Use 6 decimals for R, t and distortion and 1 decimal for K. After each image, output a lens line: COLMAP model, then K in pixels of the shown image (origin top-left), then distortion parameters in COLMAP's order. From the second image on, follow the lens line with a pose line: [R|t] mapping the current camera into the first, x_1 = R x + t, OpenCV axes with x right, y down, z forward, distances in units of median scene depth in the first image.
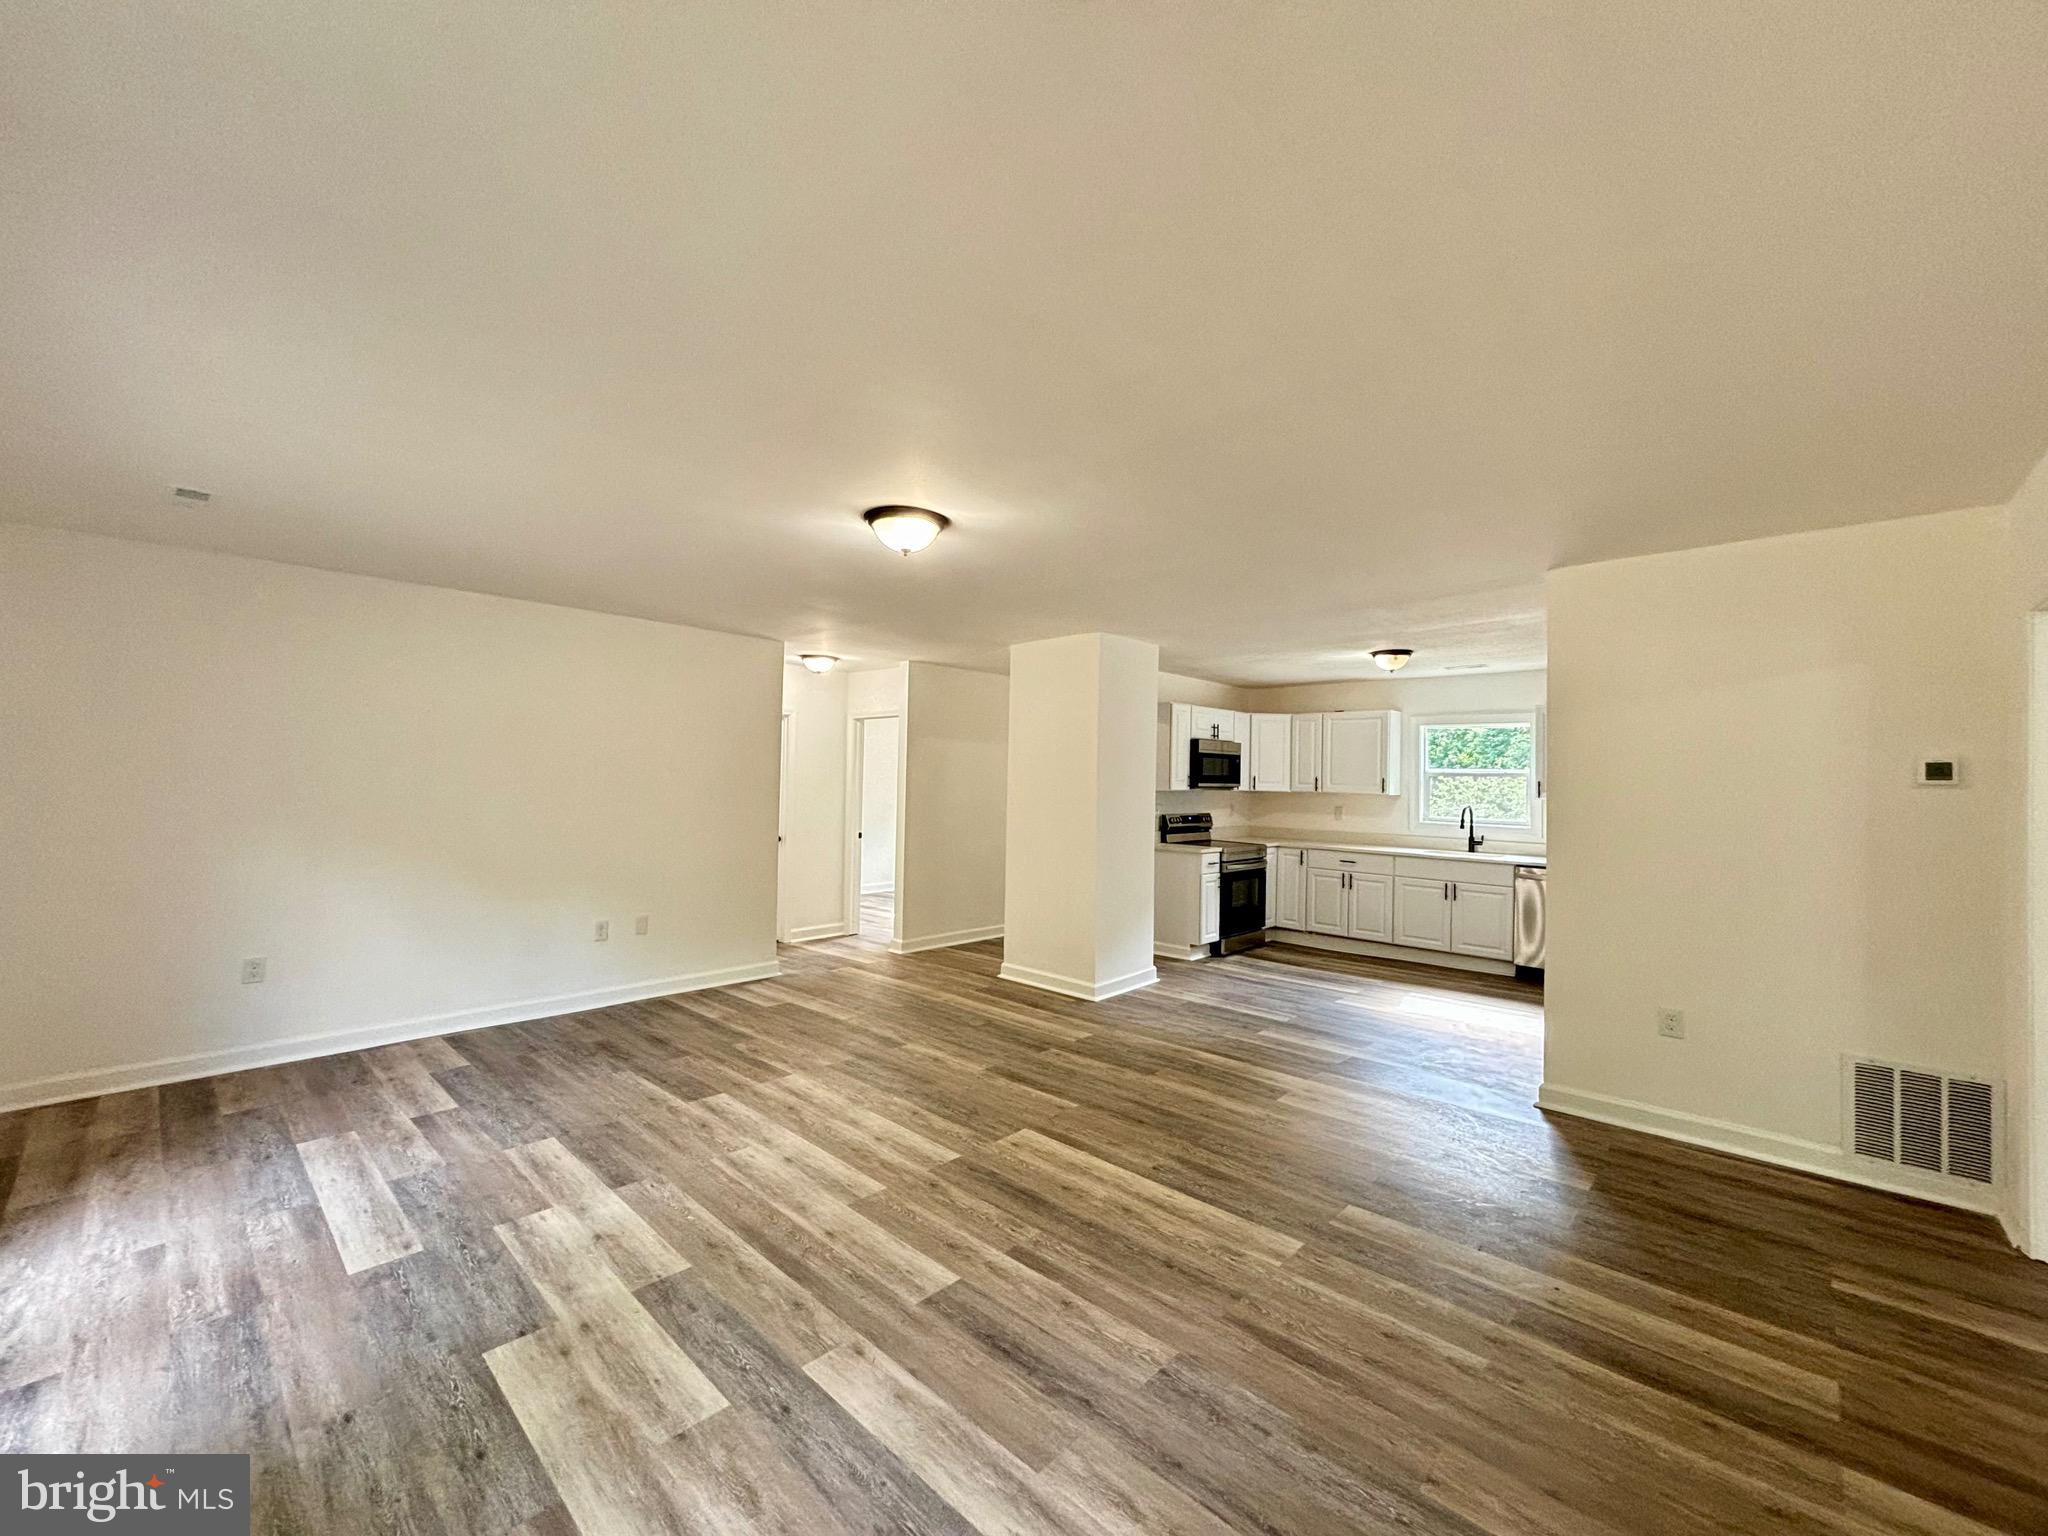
lens RADIAL K [[833.0, 0, 1019.1], [0, 833.0, 767.5], [0, 0, 1]] dist [0.002921, 0.000708]
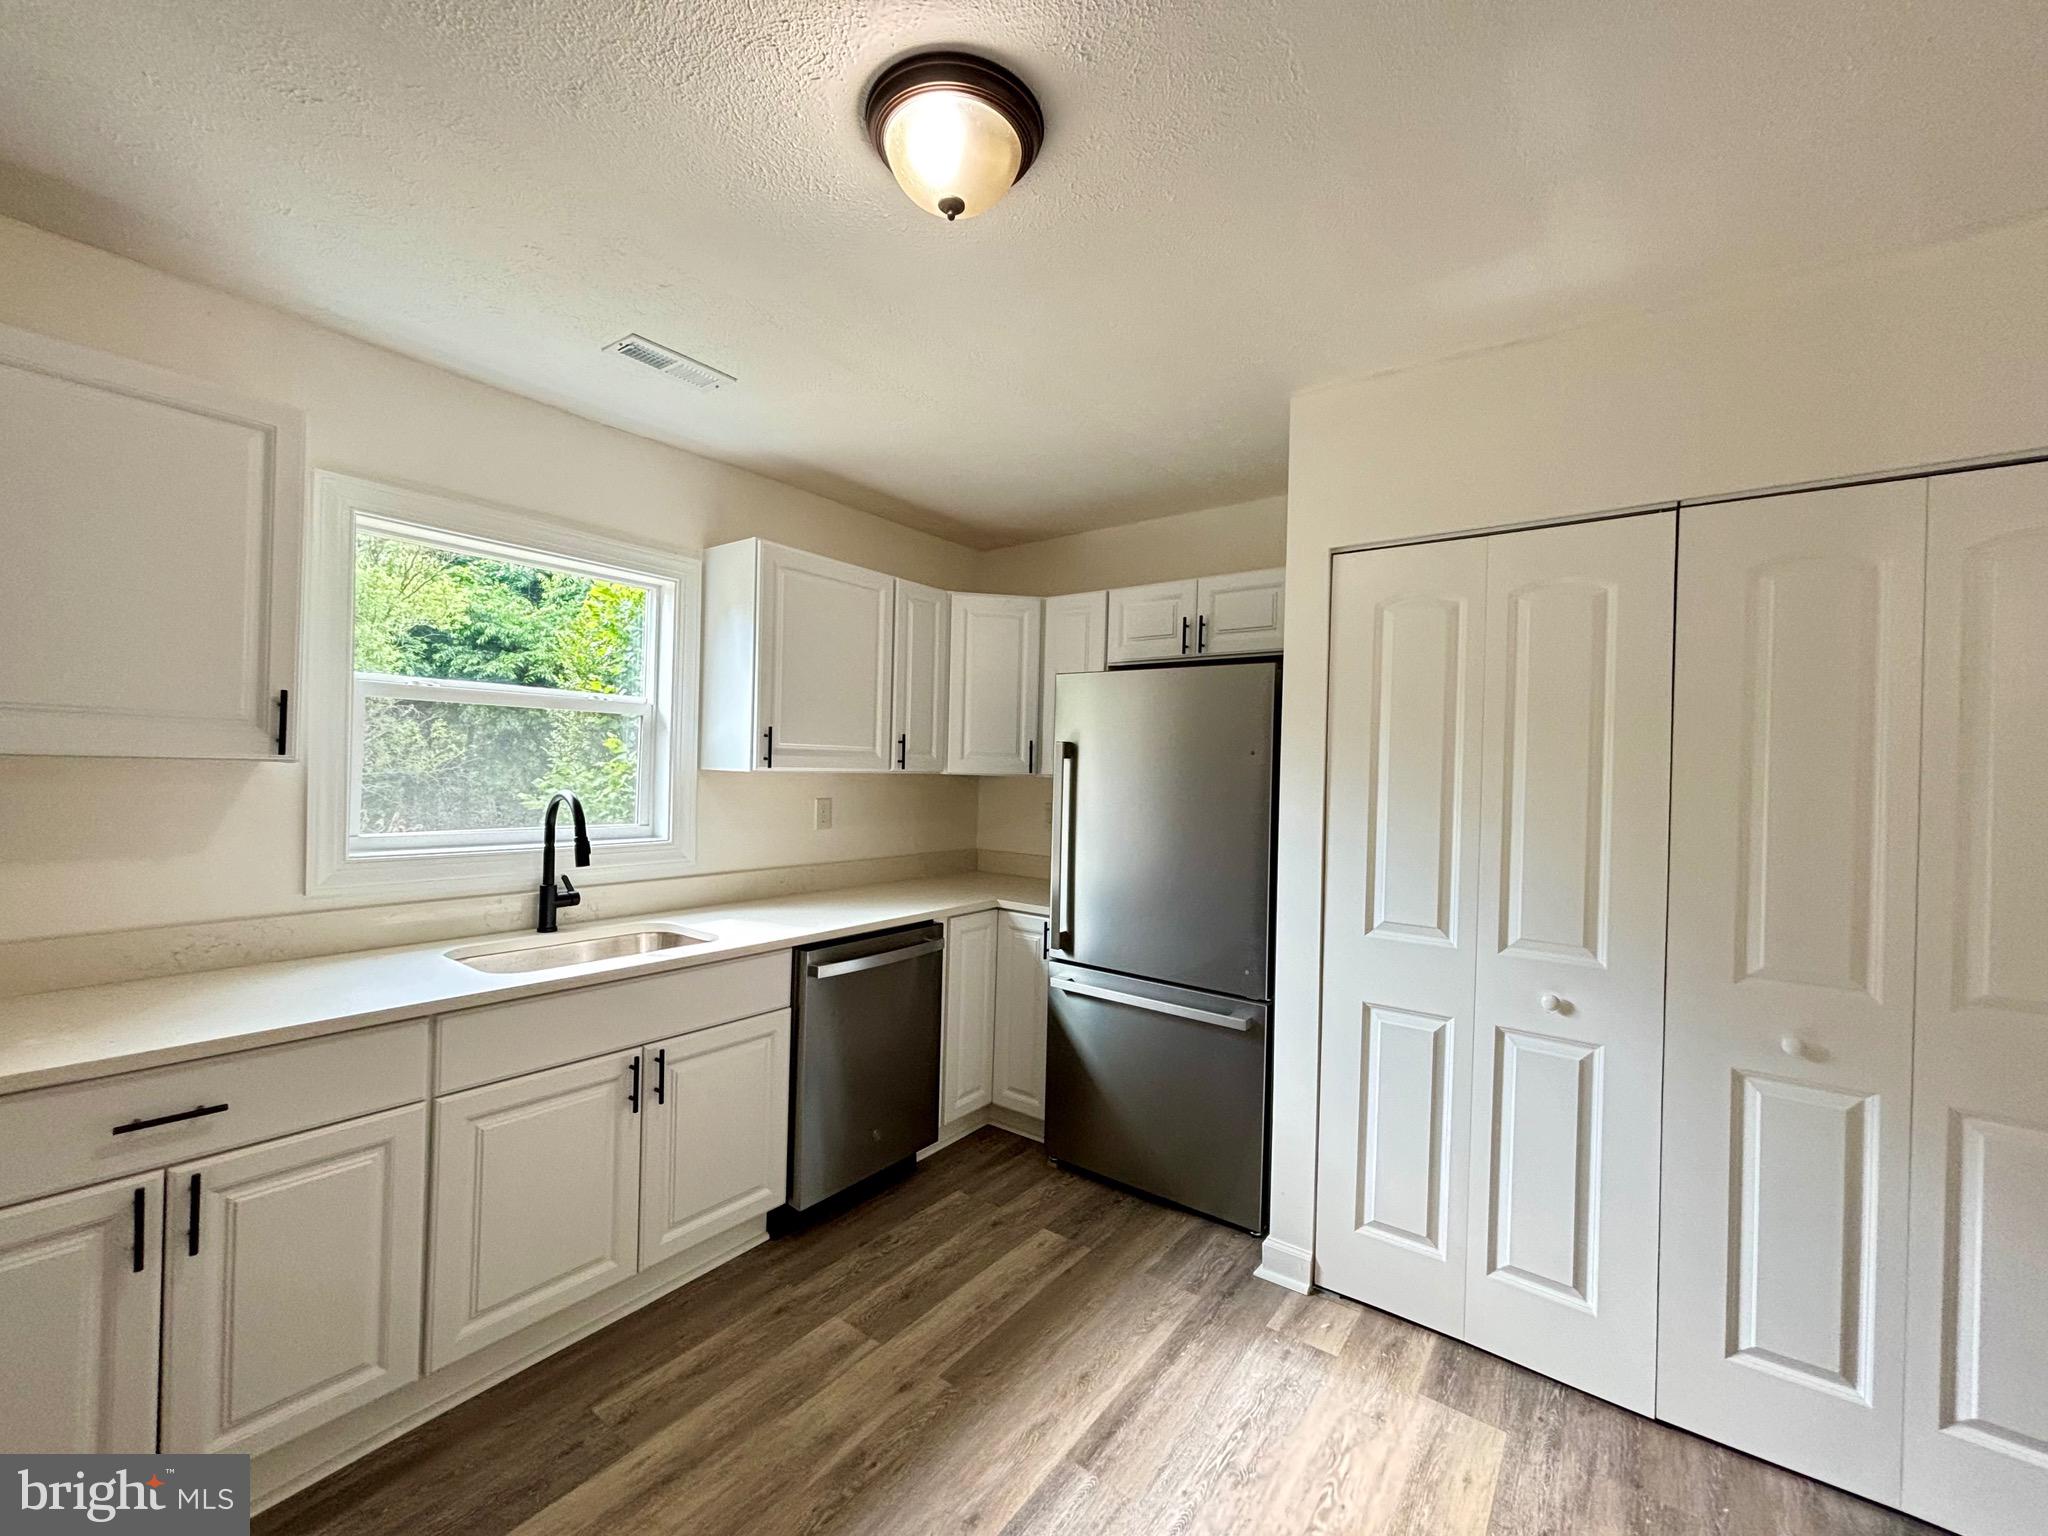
lens RADIAL K [[829.9, 0, 1020.1], [0, 829.9, 766.4], [0, 0, 1]] dist [-0.002199, 0.000864]
pose [[-0.116999, -0.019895, 0.992933, 0.415849], [-0.042551, 0.998982, 0.015003, 0.048600], [-0.992220, -0.040495, -0.117727, 1.876978]]
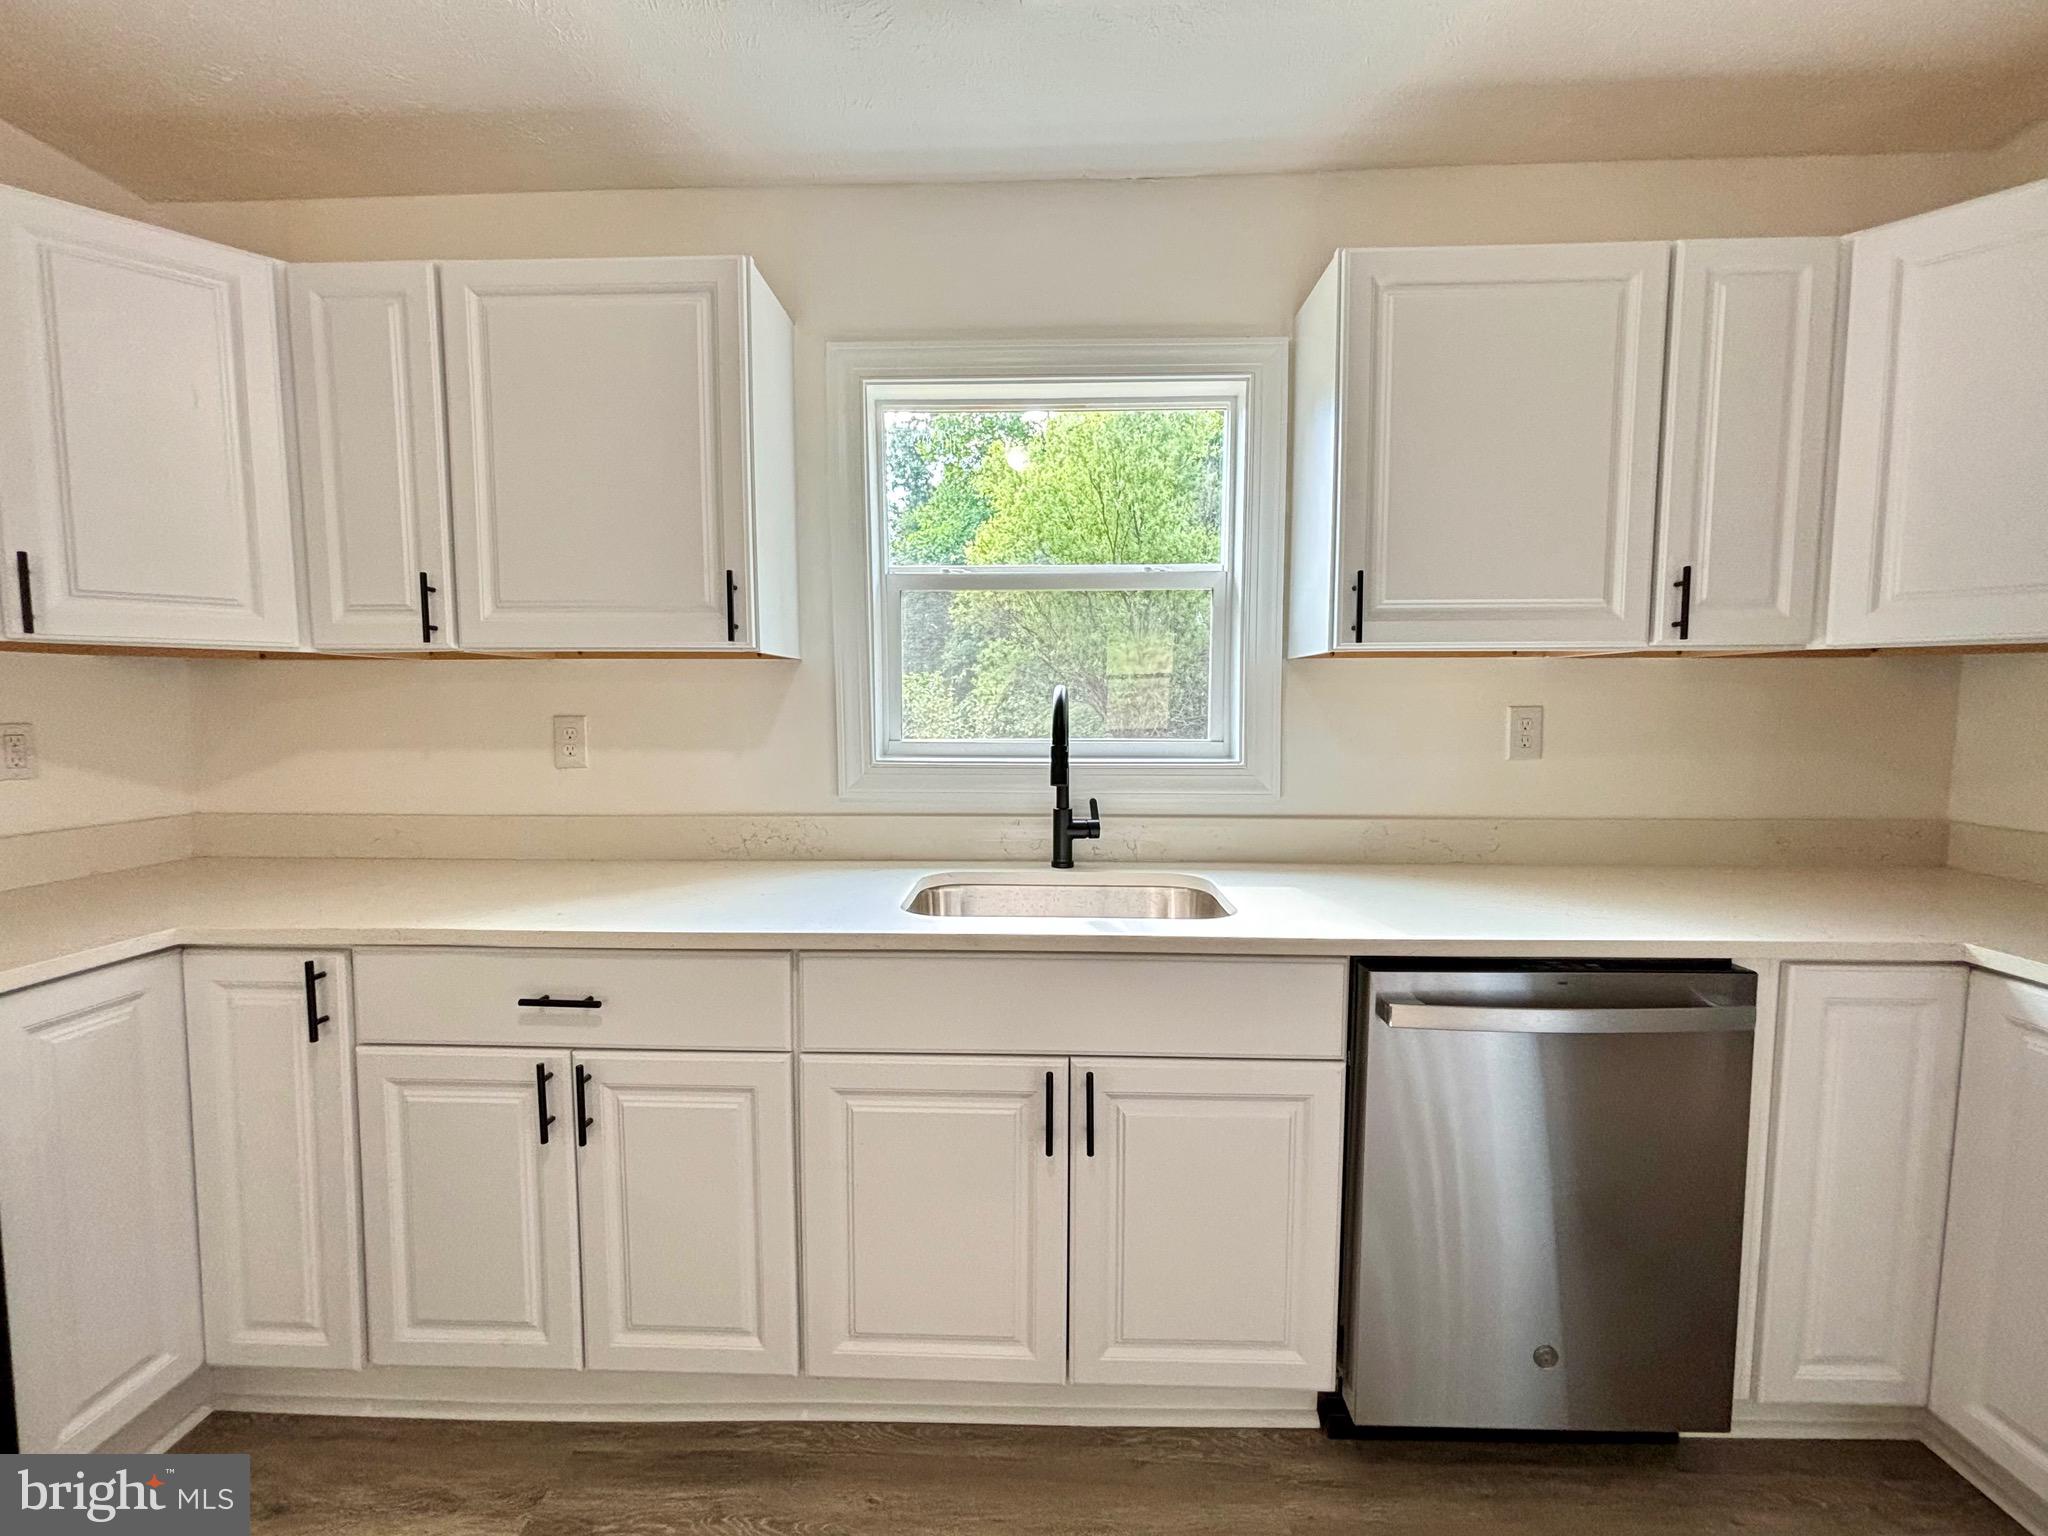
lens RADIAL K [[811.5, 0, 1024.0], [0, 811.5, 768.0], [0, 0, 1]] dist [0.001309, 0.000226]
pose [[0.745018, -0.071327, 0.663219, 0.799251], [0.006404, 0.994986, 0.099813, 0.097019], [-0.667013, -0.070115, 0.741739, 1.800292]]
